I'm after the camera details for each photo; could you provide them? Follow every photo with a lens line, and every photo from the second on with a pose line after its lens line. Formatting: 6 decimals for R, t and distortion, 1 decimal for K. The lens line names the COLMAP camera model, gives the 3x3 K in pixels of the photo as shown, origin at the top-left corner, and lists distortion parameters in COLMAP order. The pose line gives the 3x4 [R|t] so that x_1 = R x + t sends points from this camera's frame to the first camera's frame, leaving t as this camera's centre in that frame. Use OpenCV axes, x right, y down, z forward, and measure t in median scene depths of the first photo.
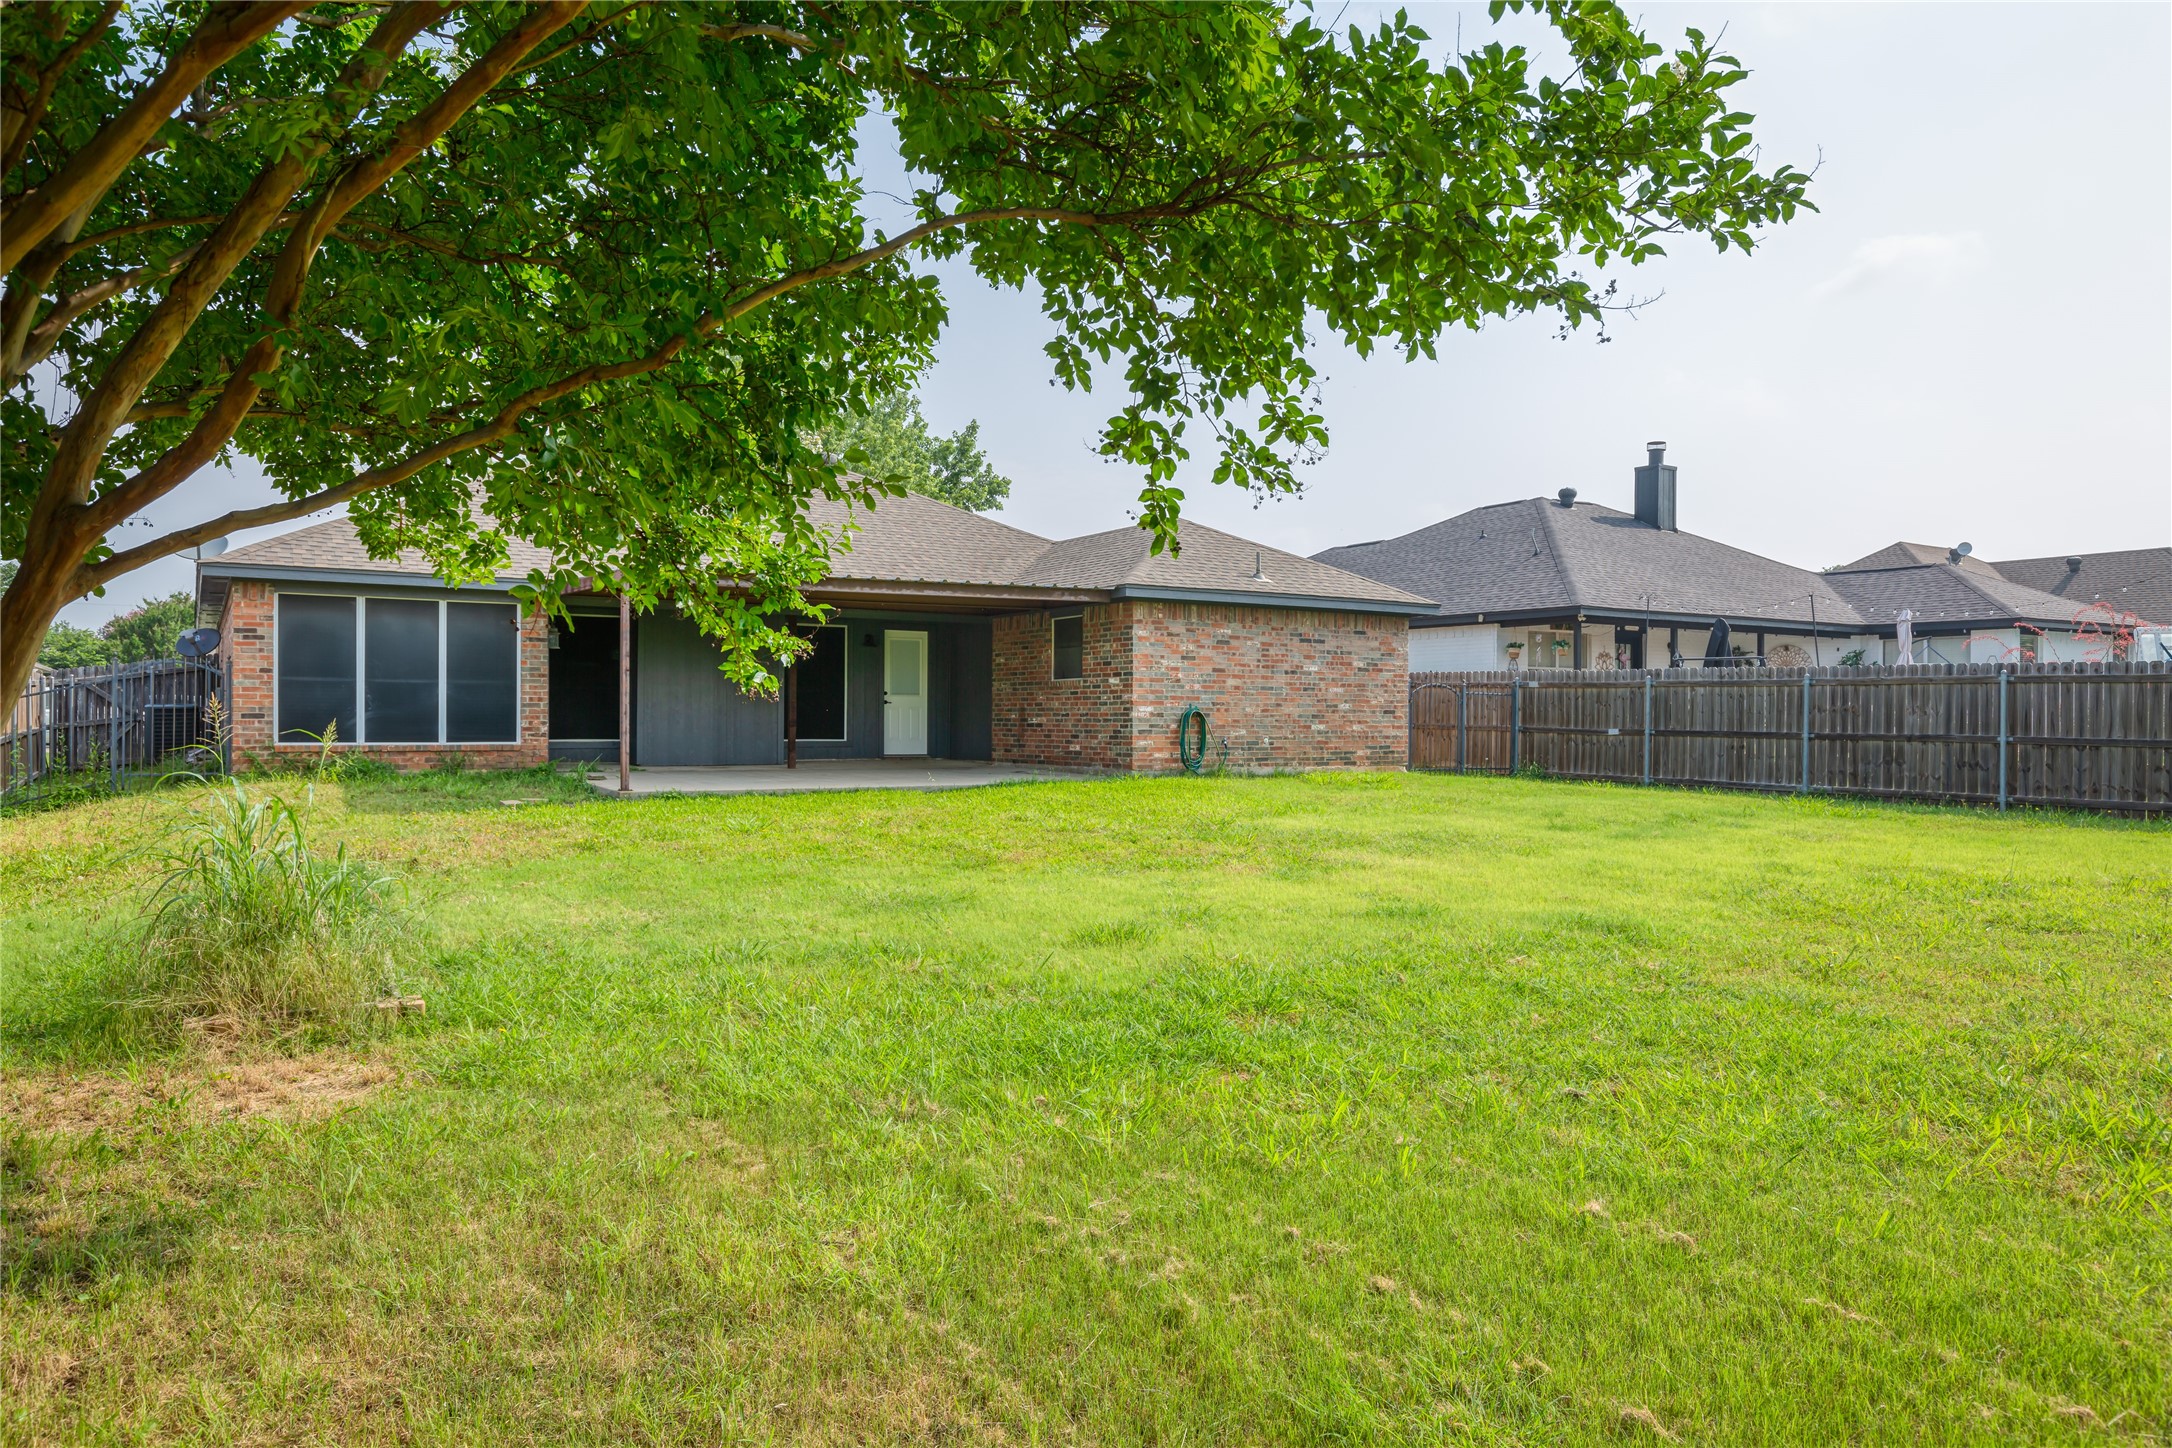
lens RADIAL K [[1407.9, 0, 1086.0], [0, 1407.9, 724.0], [0, 0, 1]] dist [-0.000562, -0.000064]
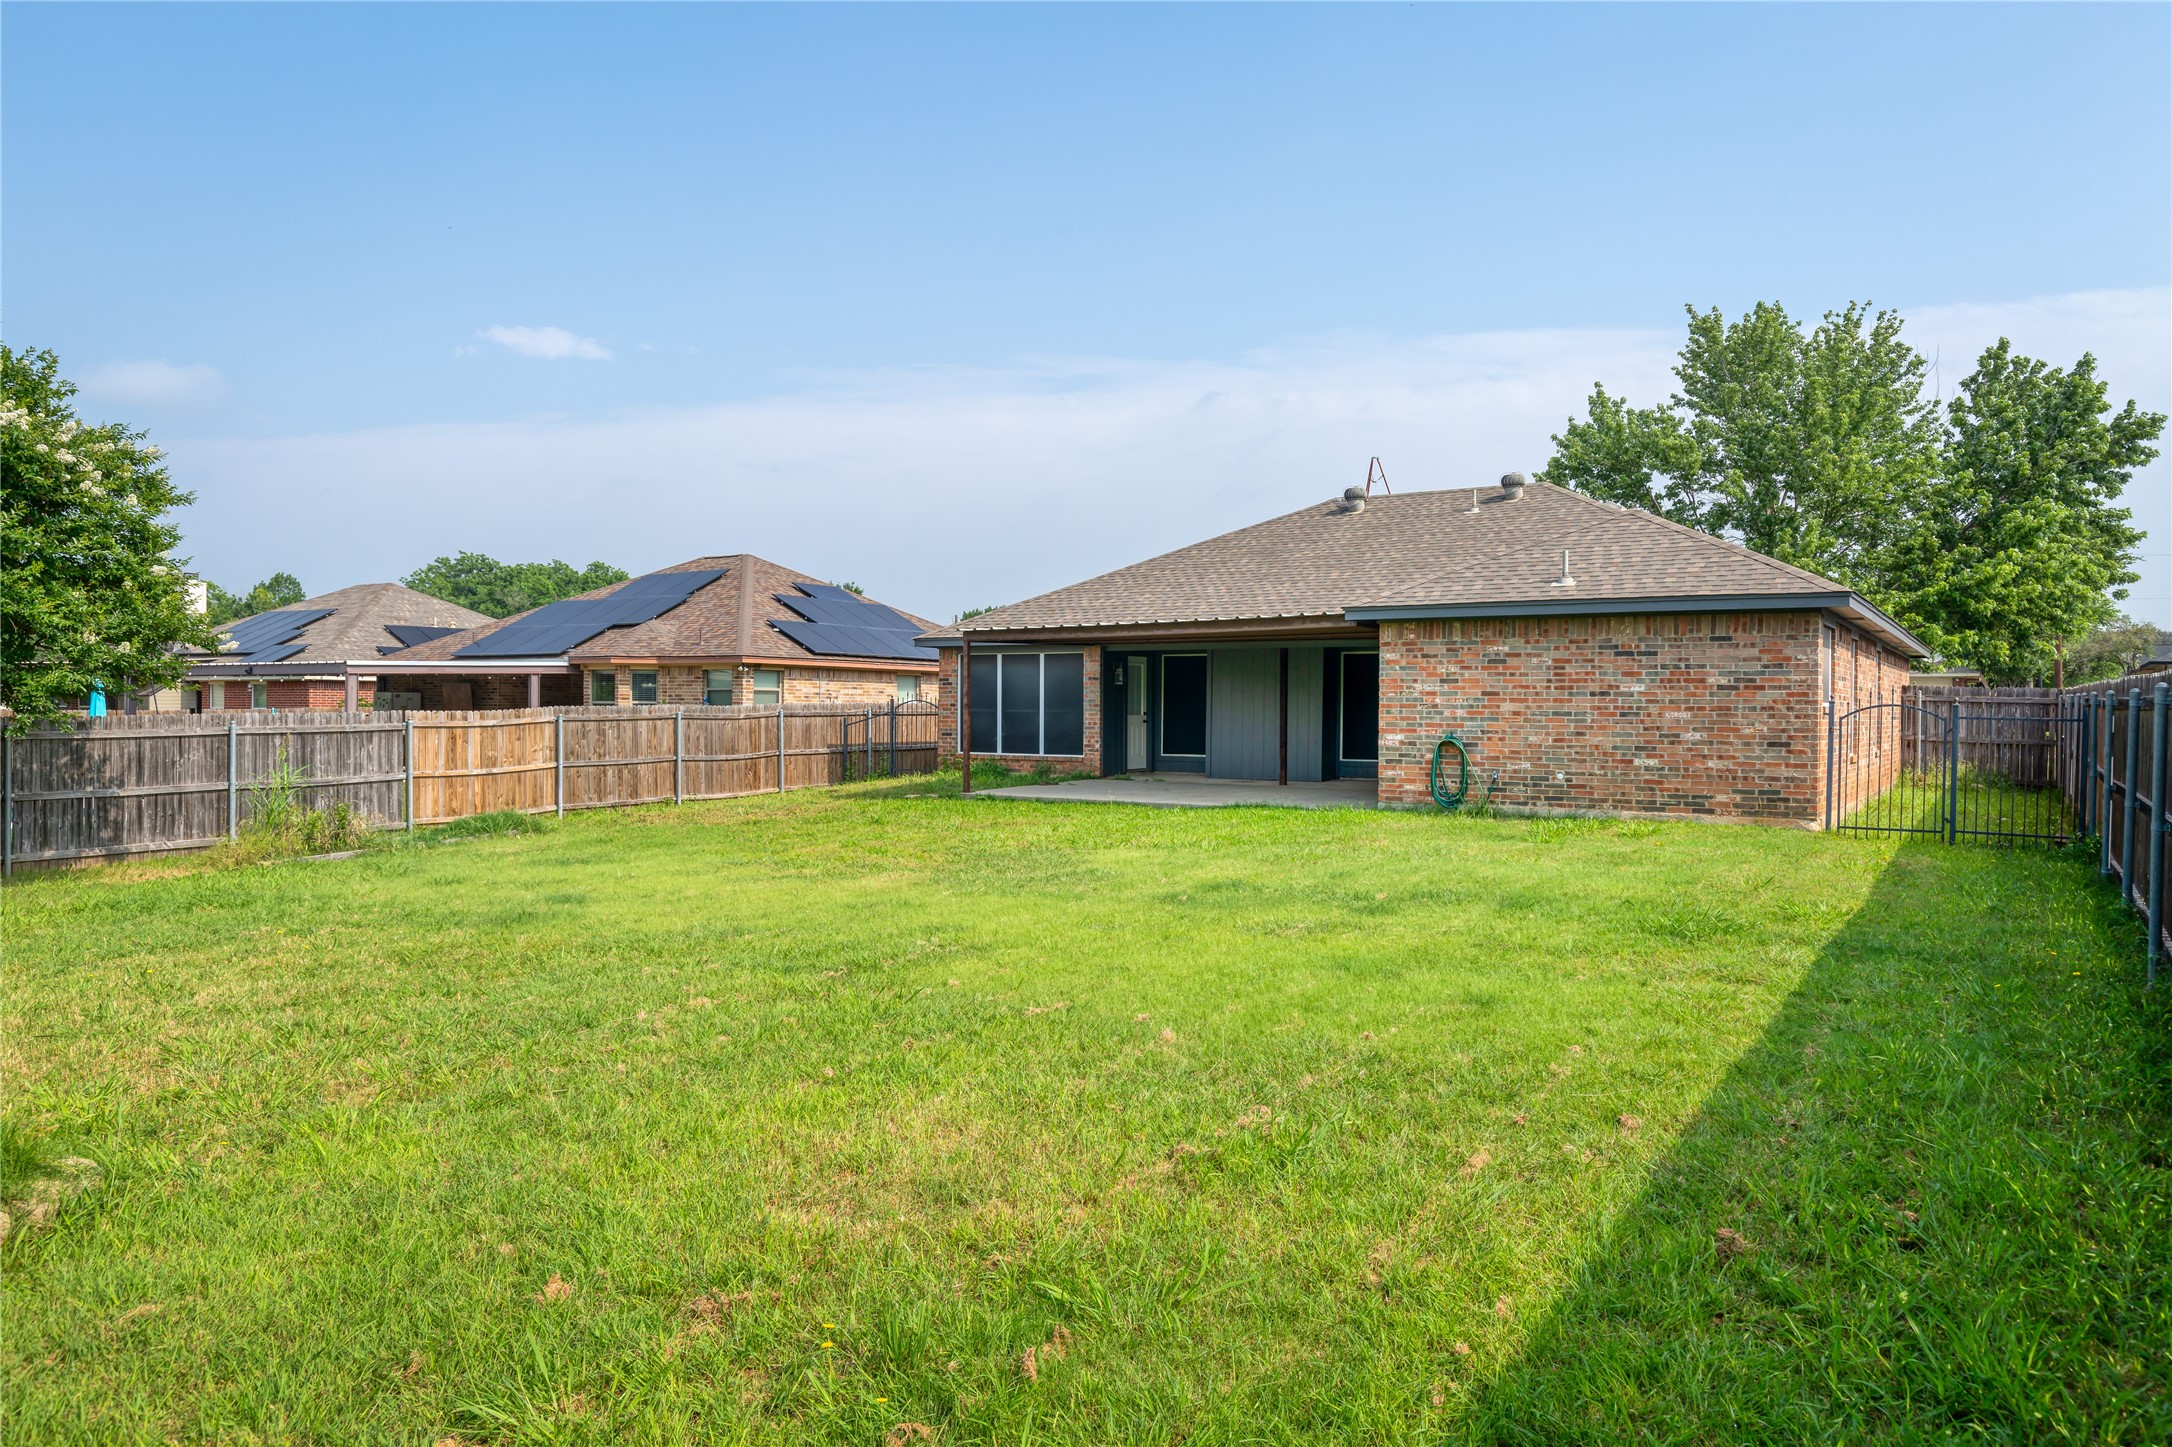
lens RADIAL K [[1407.9, 0, 1086.0], [0, 1407.9, 723.5], [0, 0, 1]] dist [-0.000562, -0.000064]
pose [[0.442981, 0.004537, -0.896519, 0.778185], [-0.012169, 0.999926, -0.000952, -0.015855], [0.896448, 0.011331, 0.443003, 0.392378]]
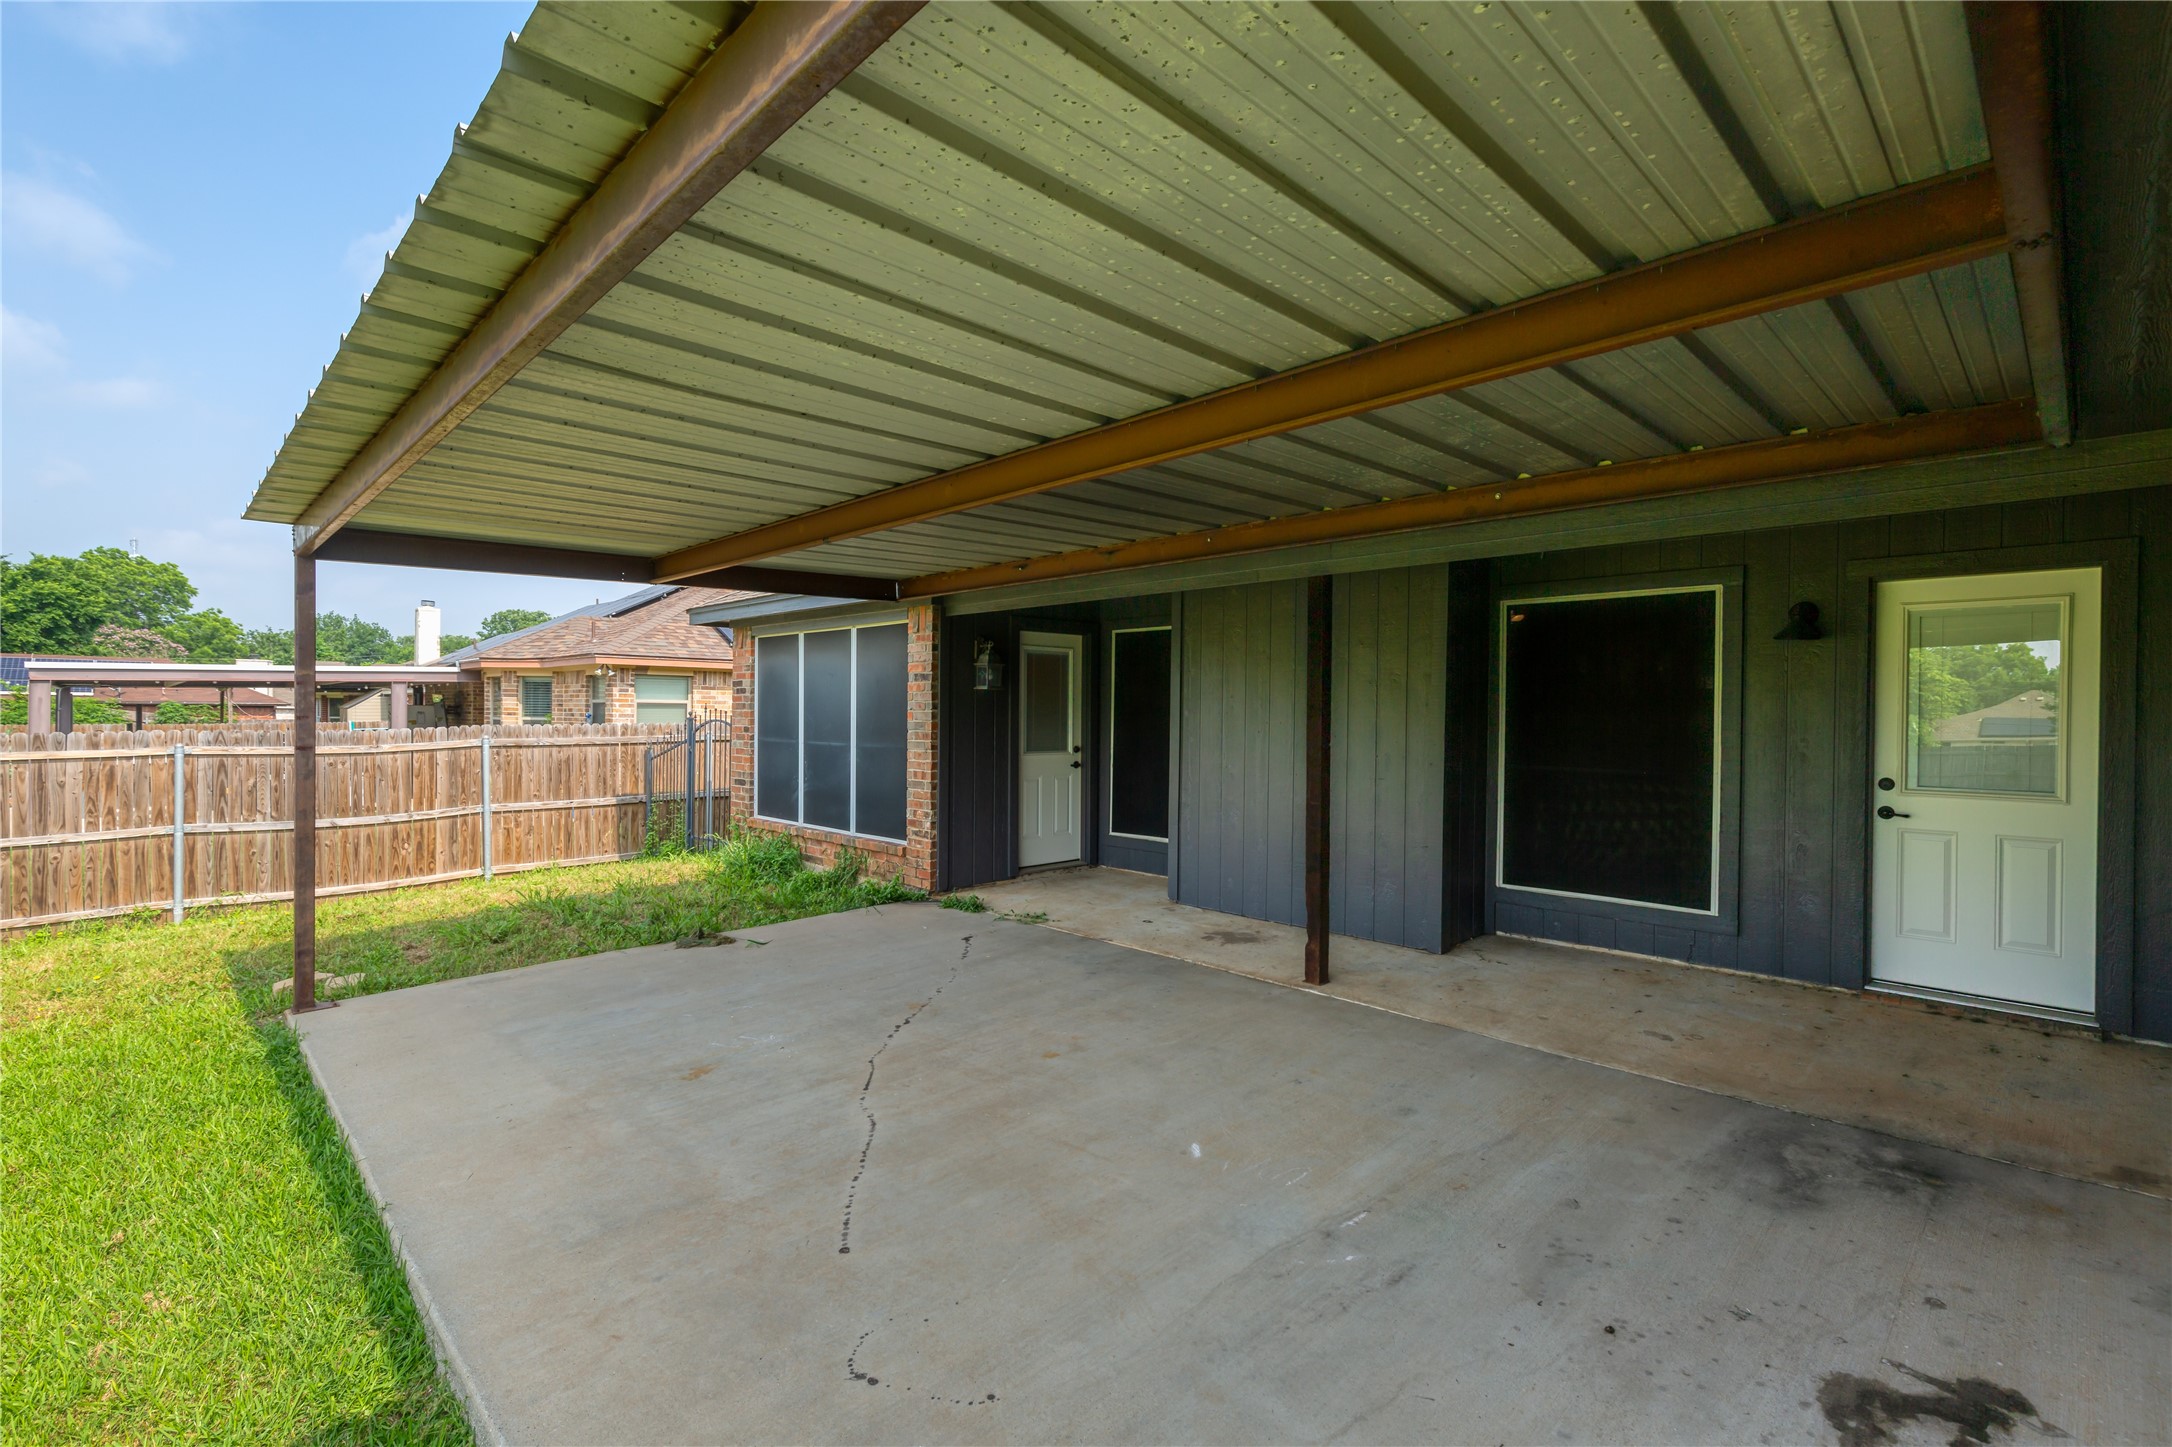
lens RADIAL K [[964.3, 0, 1095.3], [0, 964.3, 717.2], [0, 0, 1]] dist [0.002979, 0.000936]
pose [[0.245978, -0.003202, -0.969270, 0.029985], [-0.015380, 0.999856, -0.007206, -0.039483], [0.969153, 0.016680, 0.245893, 0.942995]]
